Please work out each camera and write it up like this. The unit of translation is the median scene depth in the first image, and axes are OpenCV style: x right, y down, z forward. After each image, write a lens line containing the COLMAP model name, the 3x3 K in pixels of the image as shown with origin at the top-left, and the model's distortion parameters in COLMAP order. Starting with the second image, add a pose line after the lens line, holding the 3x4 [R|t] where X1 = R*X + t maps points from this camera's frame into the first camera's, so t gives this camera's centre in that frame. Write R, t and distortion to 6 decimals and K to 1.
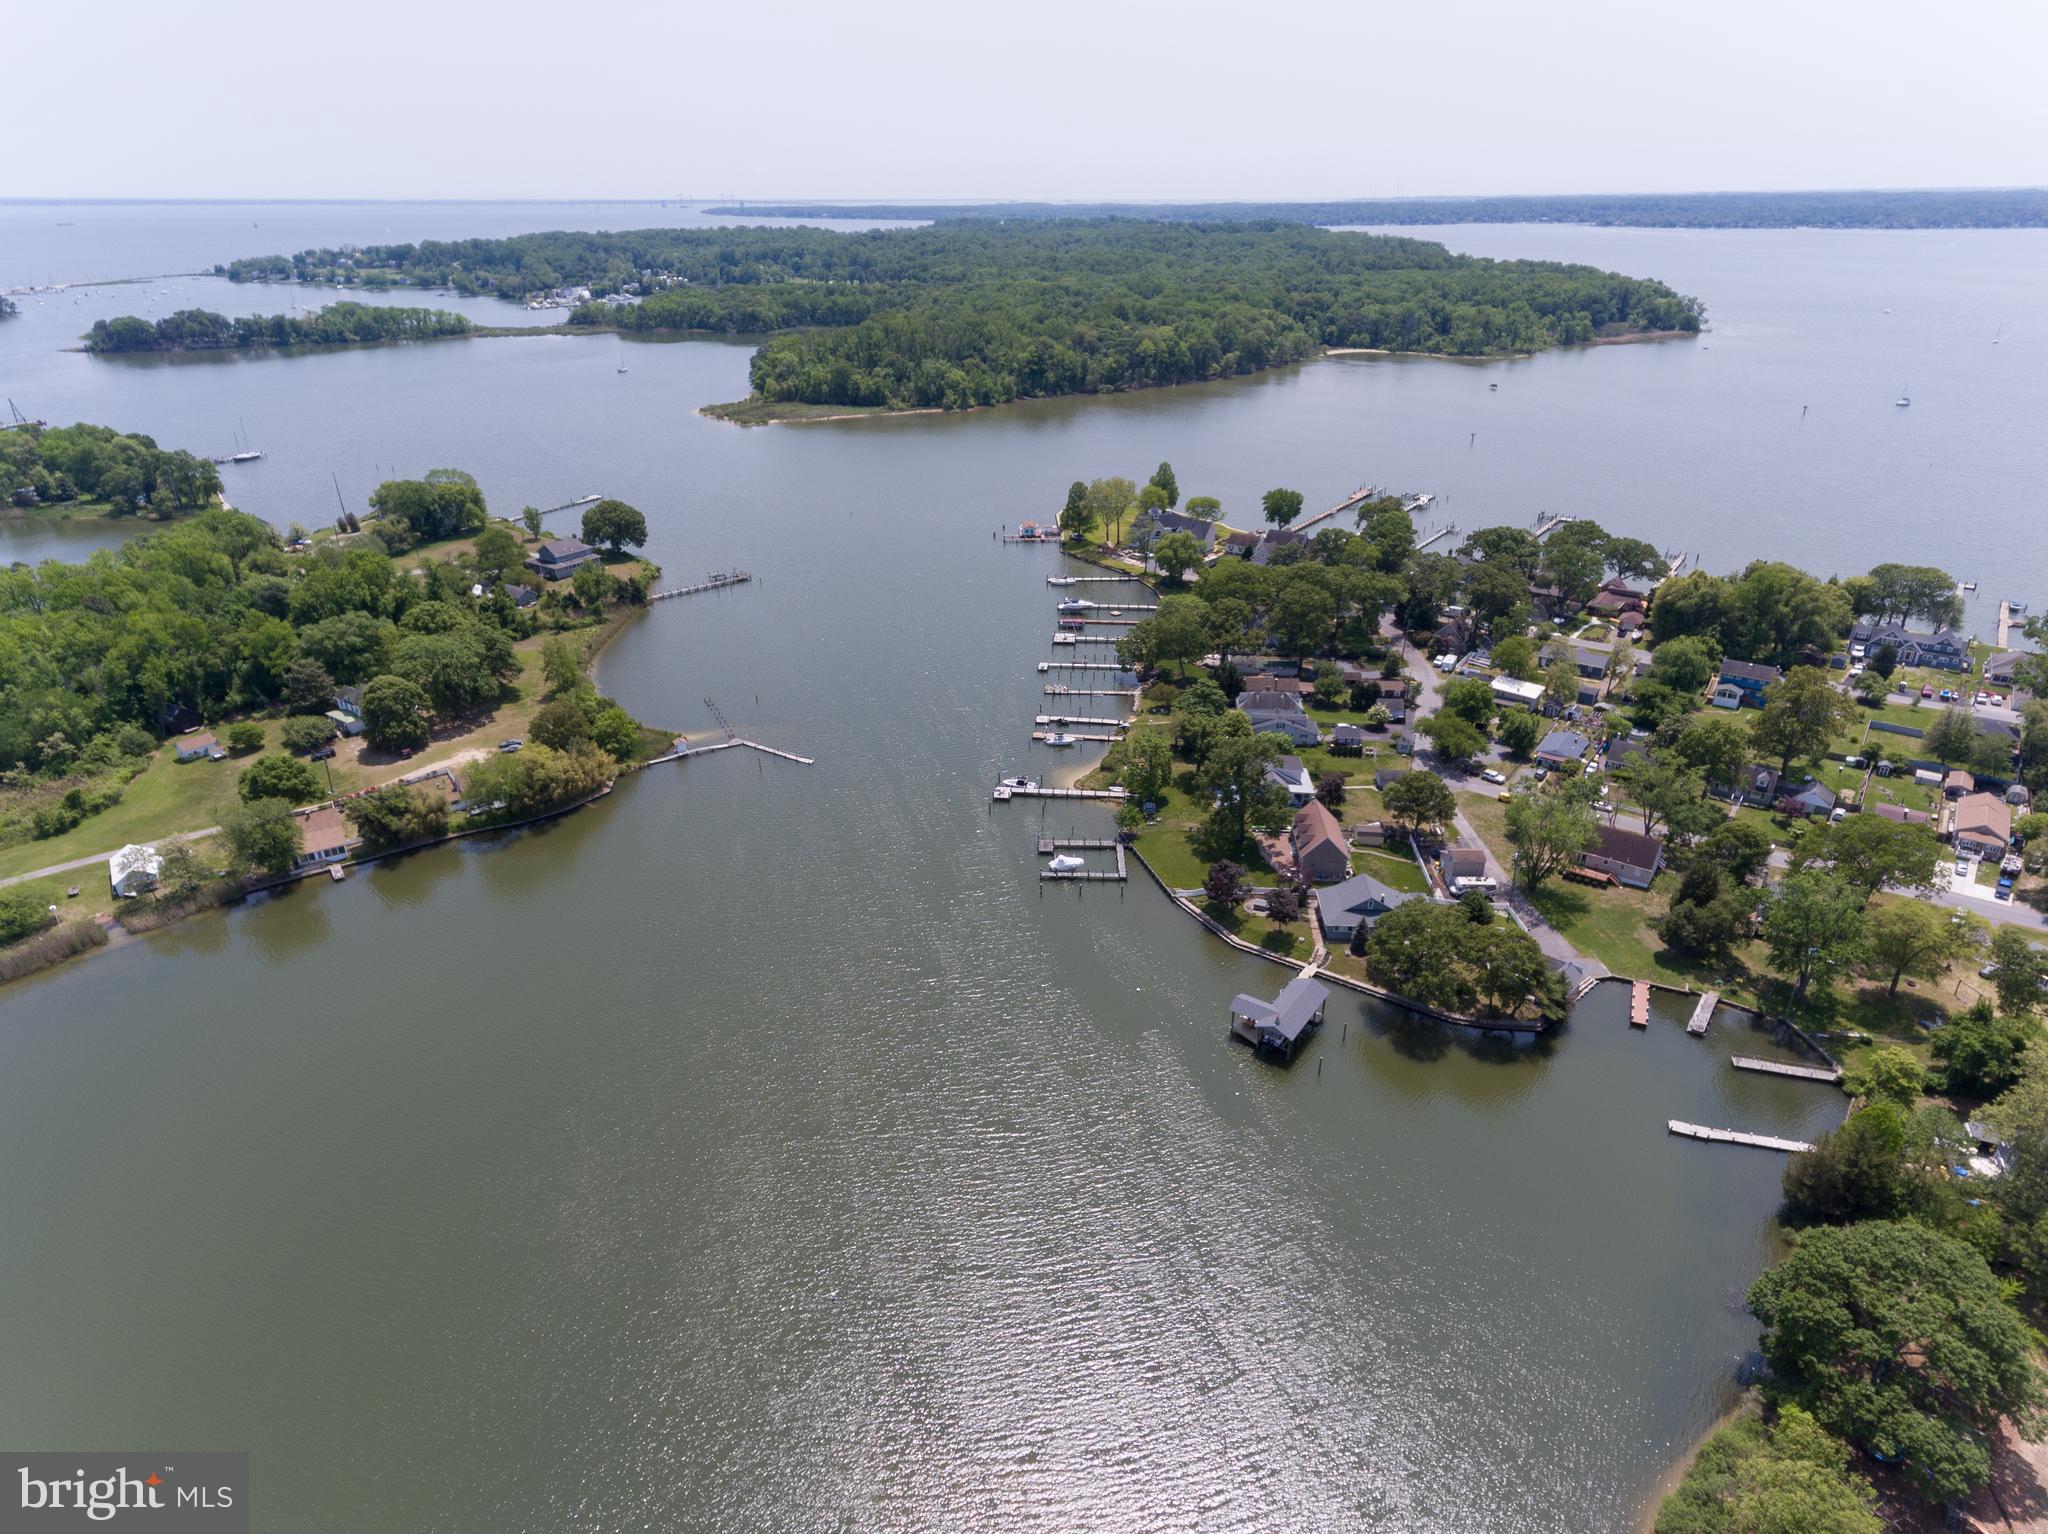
lens RADIAL K [[1202.8, 0, 1026.5], [0, 1202.8, 755.6], [0, 0, 1]] dist [0.017118, 0.001265]
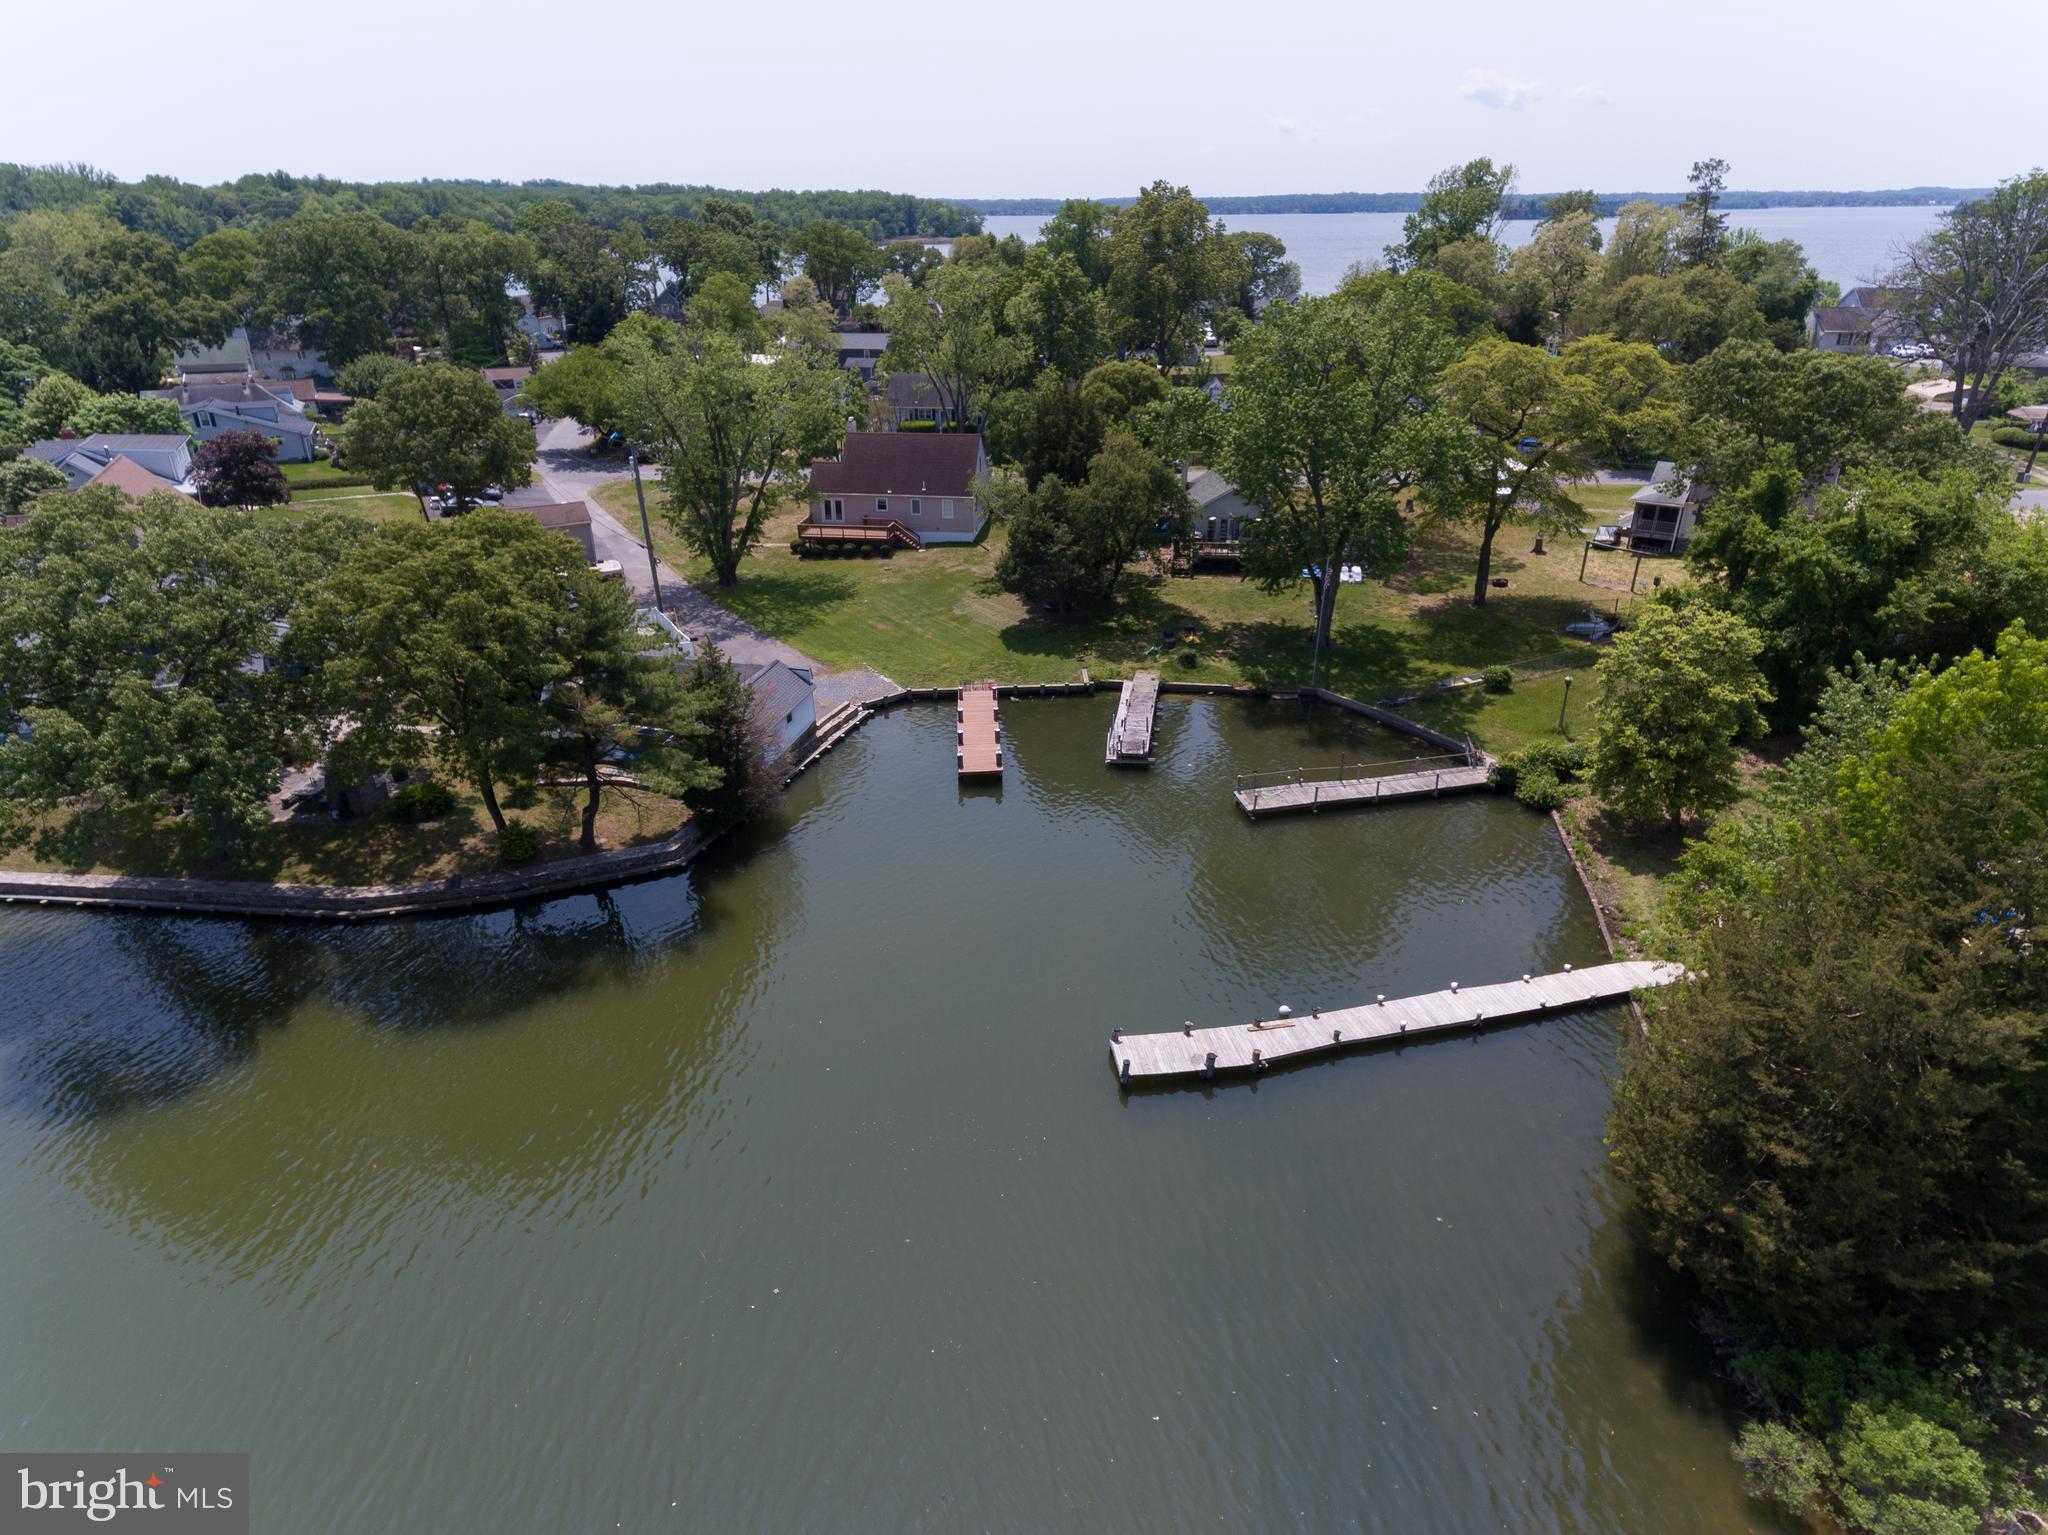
lens RADIAL K [[1202.8, 0, 1028.5], [0, 1202.8, 768.9], [0, 0, 1]] dist [0.017118, 0.001265]
pose [[0.874824, -0.196780, 0.442674, 0.361399], [0.198487, 0.979159, 0.043006, 0.201575], [-0.441911, 0.050242, 0.895651, 0.678281]]
